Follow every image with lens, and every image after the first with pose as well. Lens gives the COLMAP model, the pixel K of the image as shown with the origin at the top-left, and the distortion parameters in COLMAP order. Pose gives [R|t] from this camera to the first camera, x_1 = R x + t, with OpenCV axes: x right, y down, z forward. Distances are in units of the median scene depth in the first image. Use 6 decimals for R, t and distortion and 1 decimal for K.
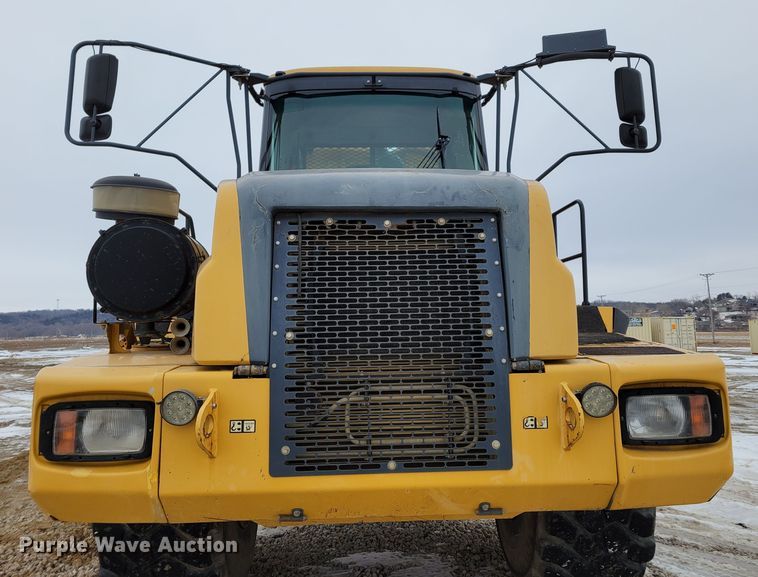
lens RADIAL K [[629.9, 0, 391.8], [0, 629.9, 262.5], [0, 0, 1]] dist [0.047174, -0.005317]
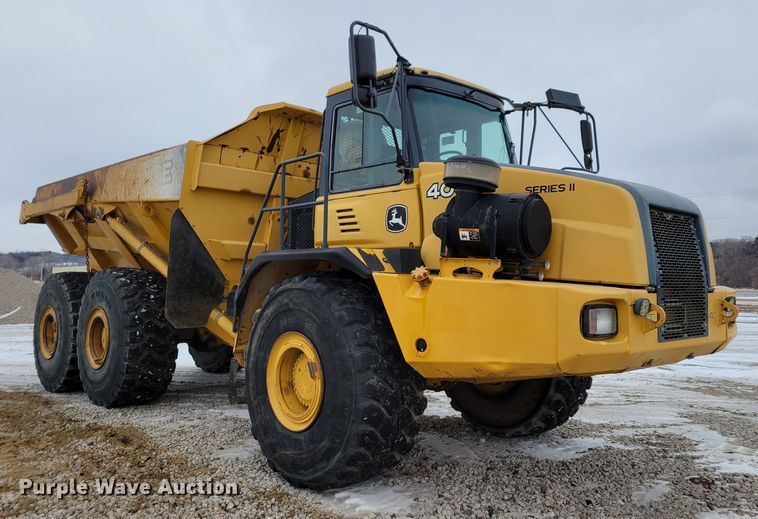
lens RADIAL K [[628.8, 0, 385.3], [0, 628.8, 247.4], [0, 0, 1]] dist [0.048525, -0.016870]
pose [[0.765334, 0.058098, 0.641006, -1.227795], [-0.094708, 0.995242, 0.022873, 0.045346], [-0.636627, -0.078213, 0.767195, 0.028125]]
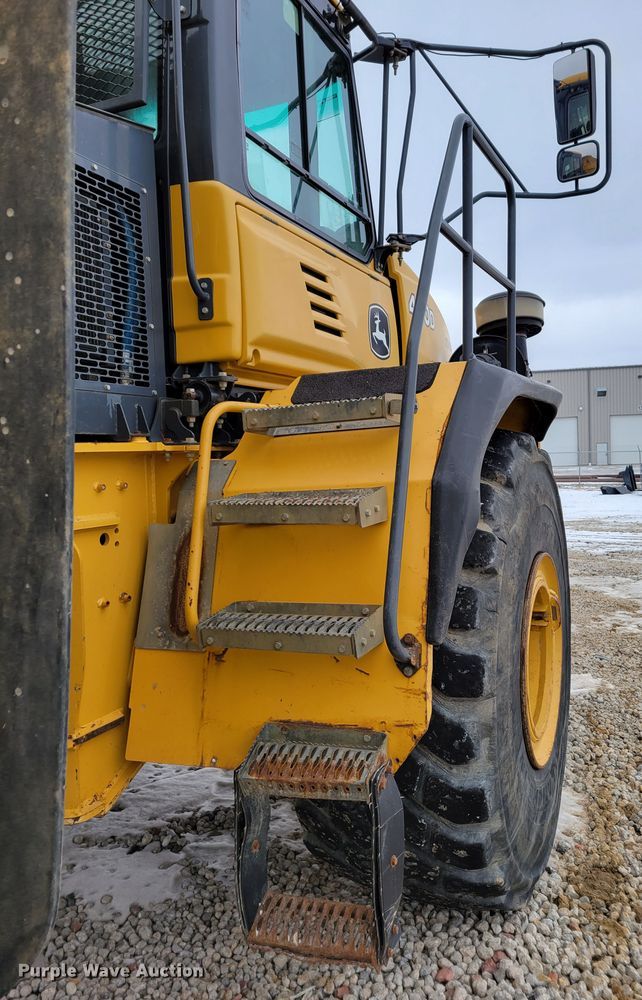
lens RADIAL K [[746.7, 0, 369.4], [0, 746.7, 487.4], [0, 0, 1]] dist [0.068141, -0.025276]
pose [[-0.899811, 0.019375, 0.435850, -0.653984], [-0.009152, 0.997955, -0.063256, 0.264437], [-0.436184, -0.060907, -0.897794, 1.999644]]
